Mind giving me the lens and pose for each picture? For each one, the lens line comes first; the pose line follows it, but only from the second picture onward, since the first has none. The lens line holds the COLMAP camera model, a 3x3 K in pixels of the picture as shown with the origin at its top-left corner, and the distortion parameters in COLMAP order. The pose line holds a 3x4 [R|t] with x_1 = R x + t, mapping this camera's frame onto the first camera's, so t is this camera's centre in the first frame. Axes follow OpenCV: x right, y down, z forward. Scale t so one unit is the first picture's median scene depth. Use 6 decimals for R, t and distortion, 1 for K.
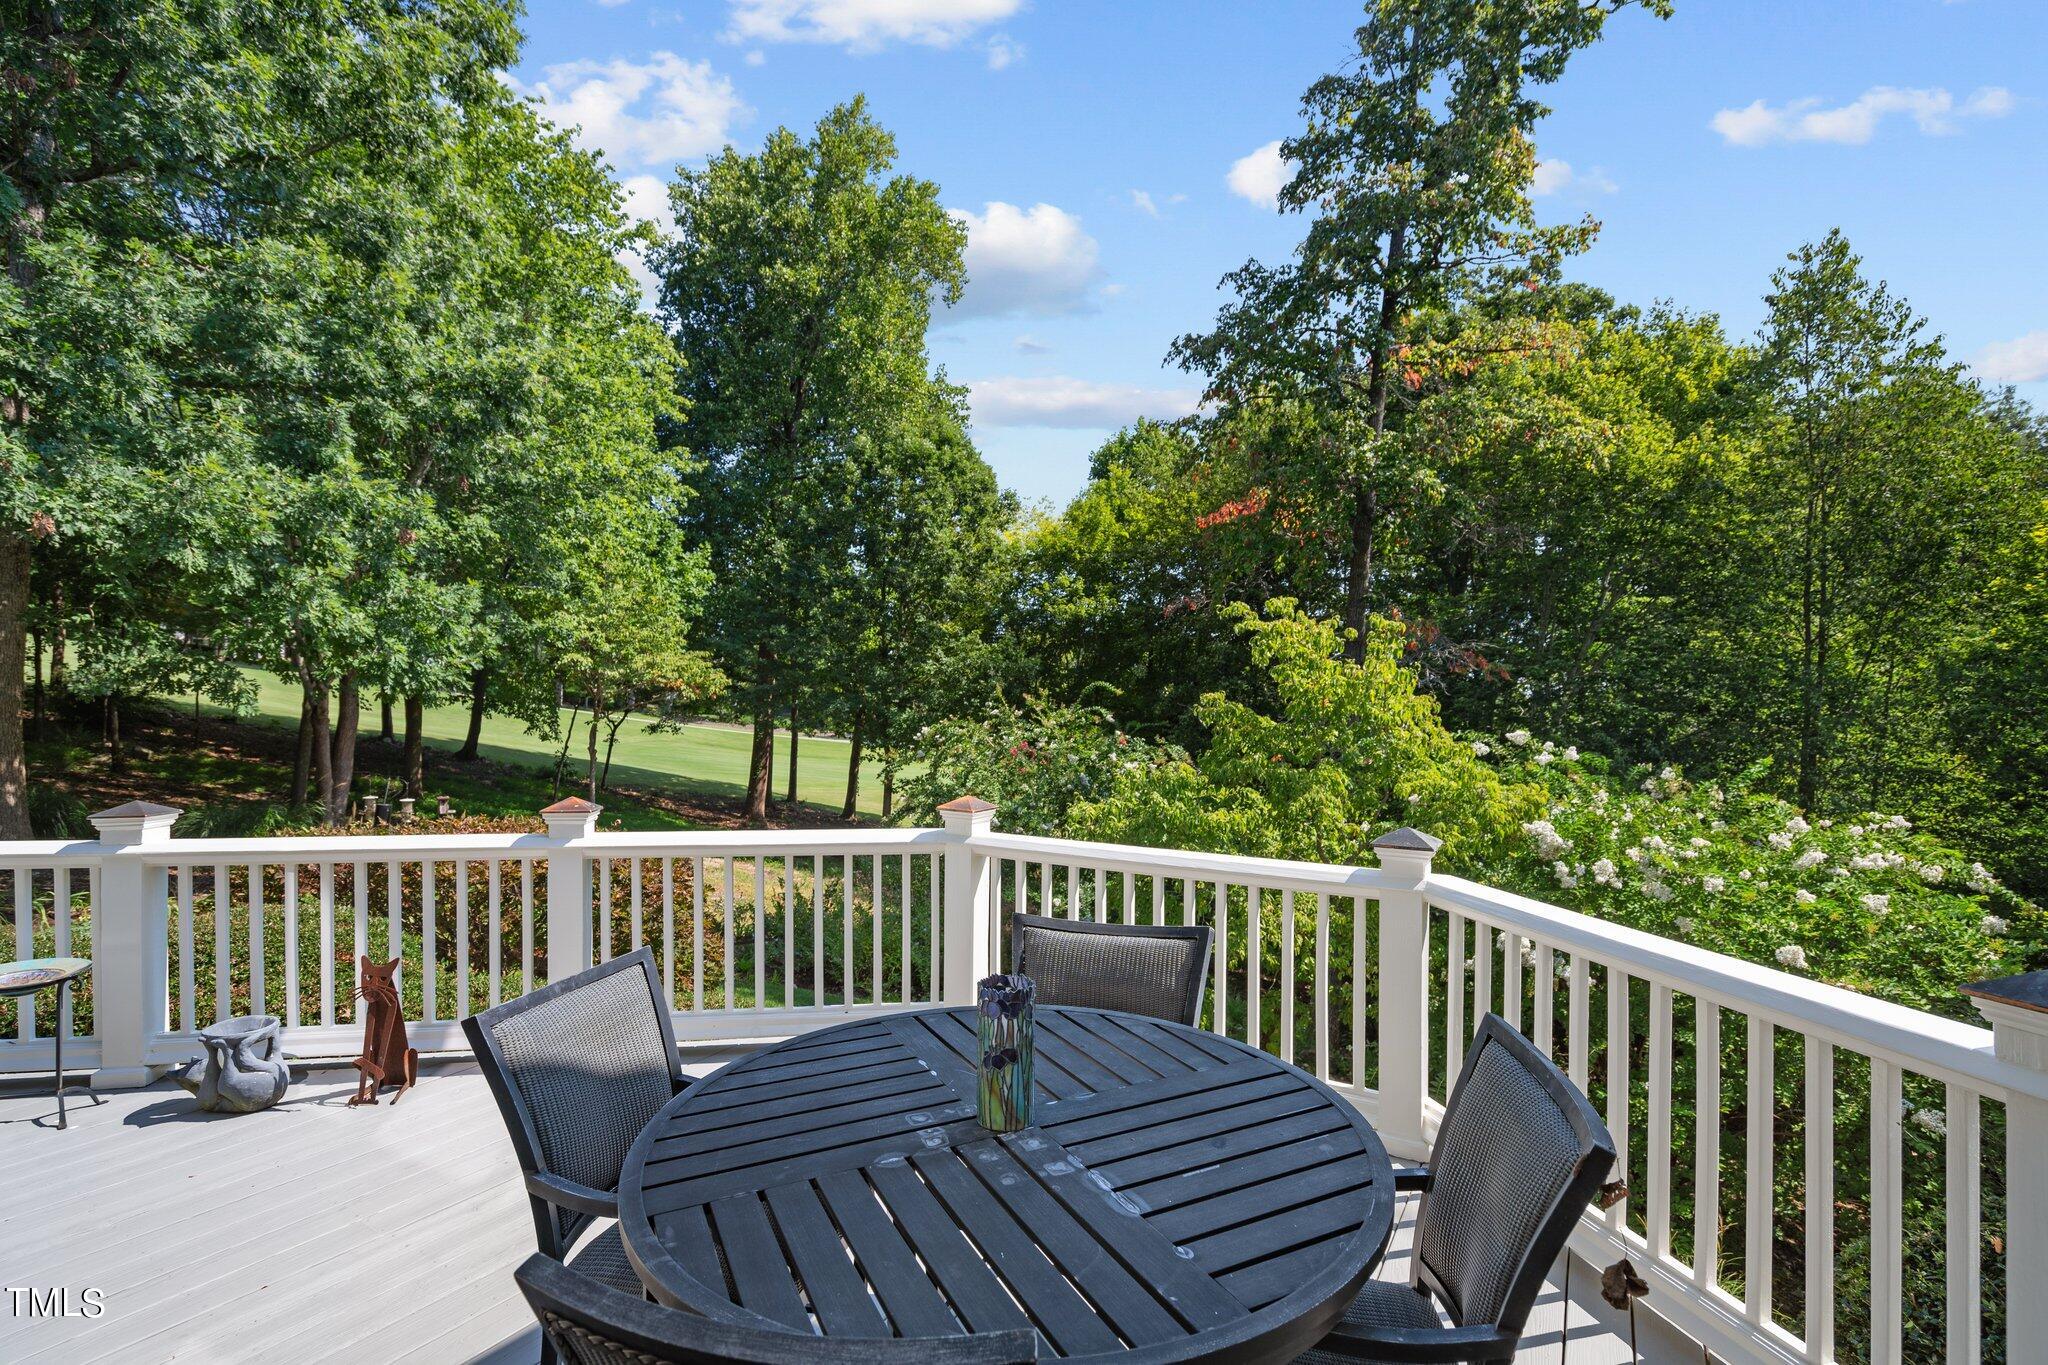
lens RADIAL K [[956.1, 0, 1024.0], [0, 956.1, 682.5], [0, 0, 1]] dist [0.001862, 0.000127]
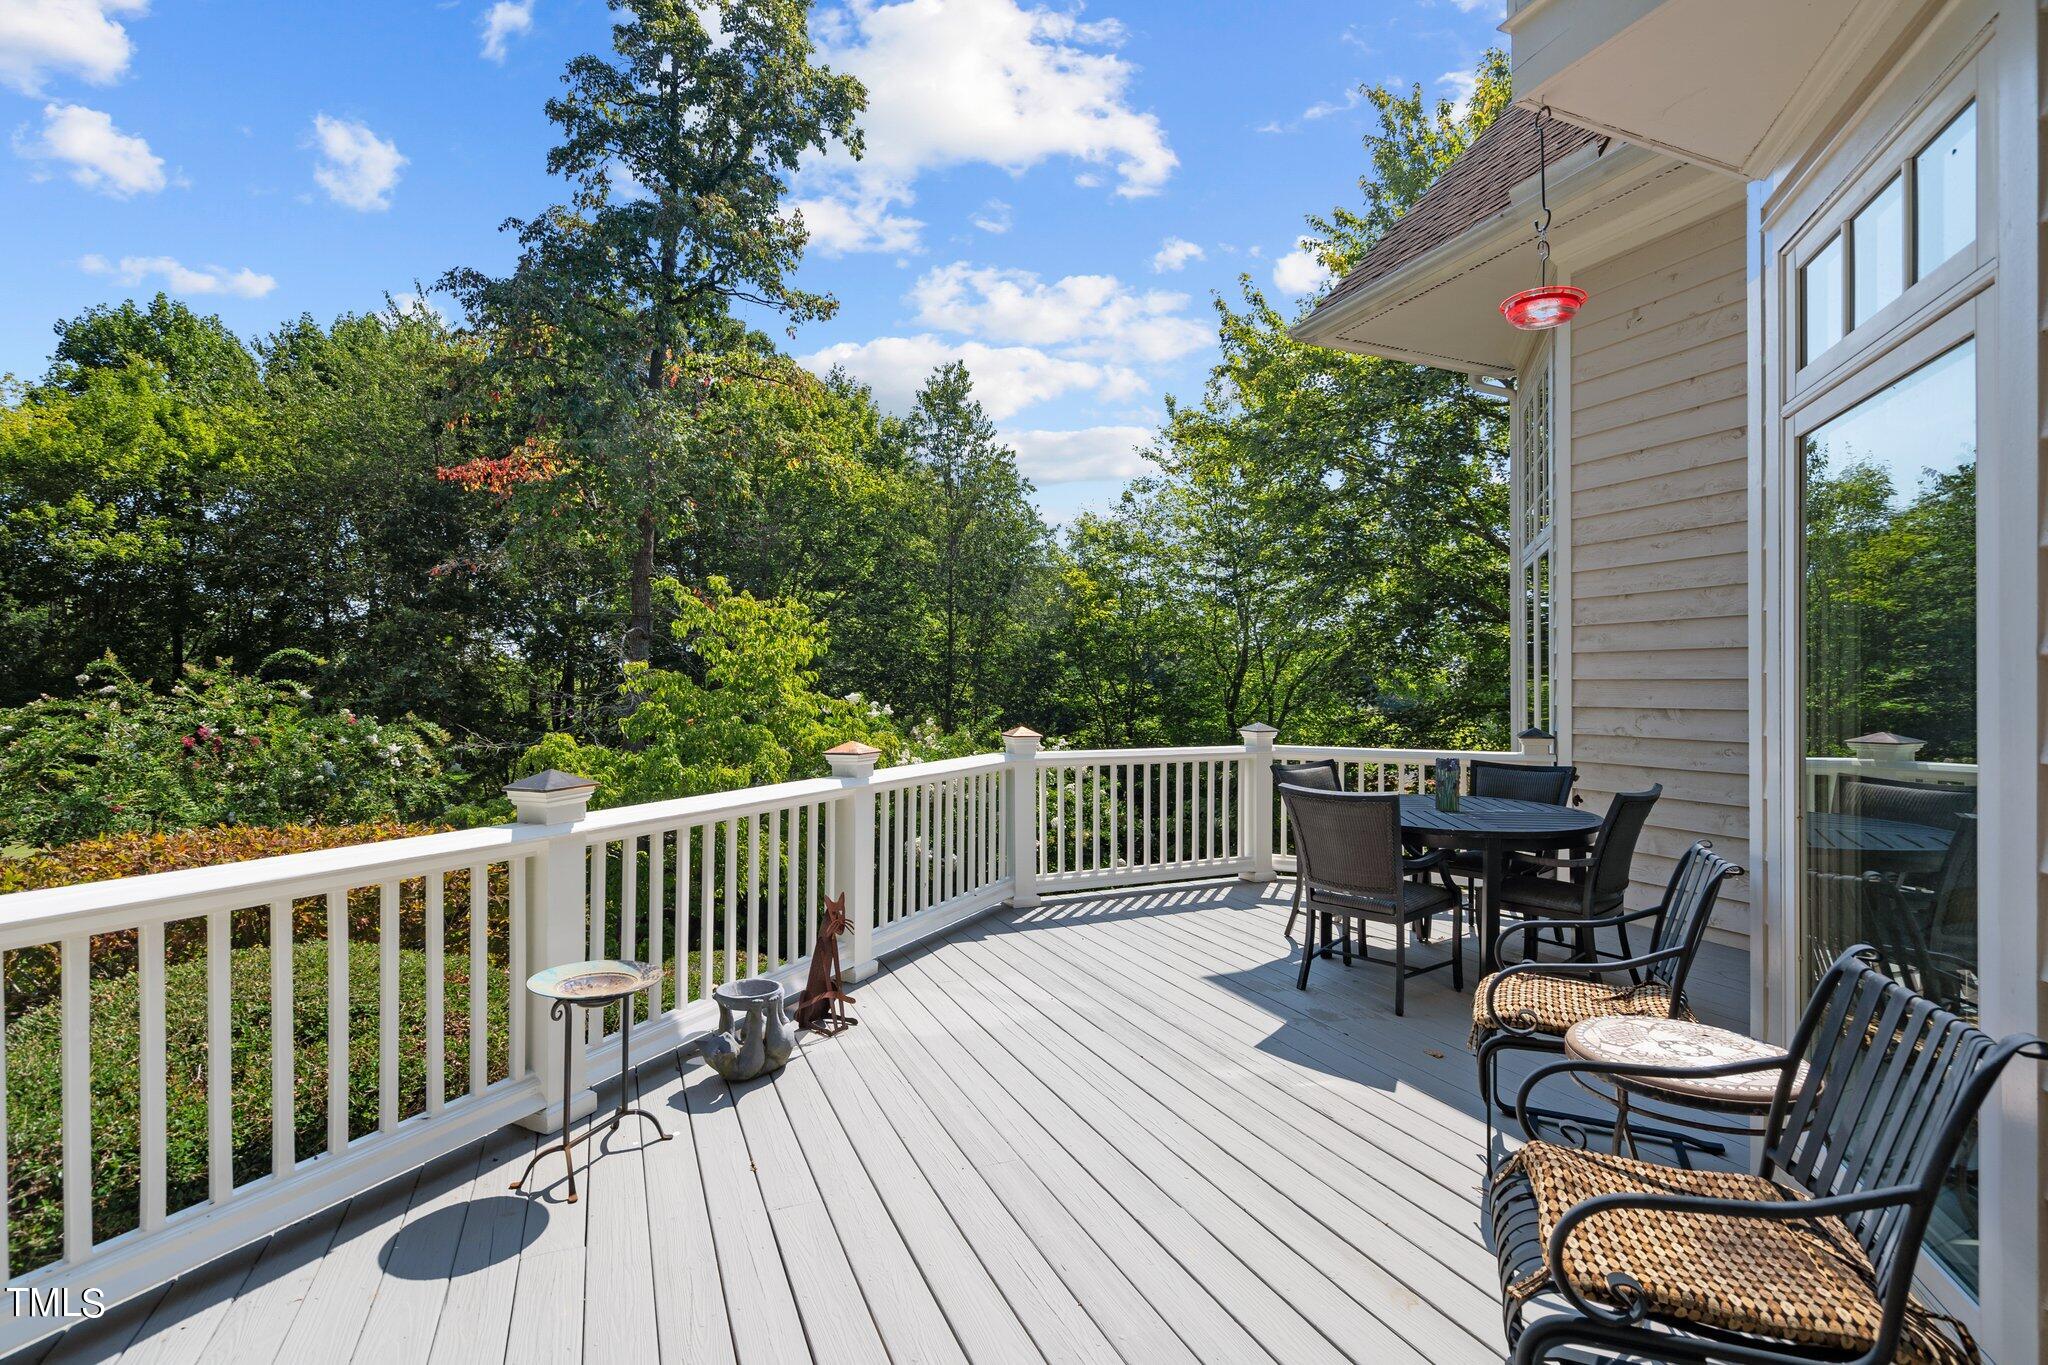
lens RADIAL K [[943.5, 0, 1018.9], [0, 943.5, 669.6], [0, 0, 1]] dist [-0.000354, -0.000051]
pose [[0.569668, -0.003461, 0.821867, -0.266427], [-0.009056, 0.999904, 0.010487, 0.003185], [-0.821825, -0.013417, 0.569582, 0.051406]]
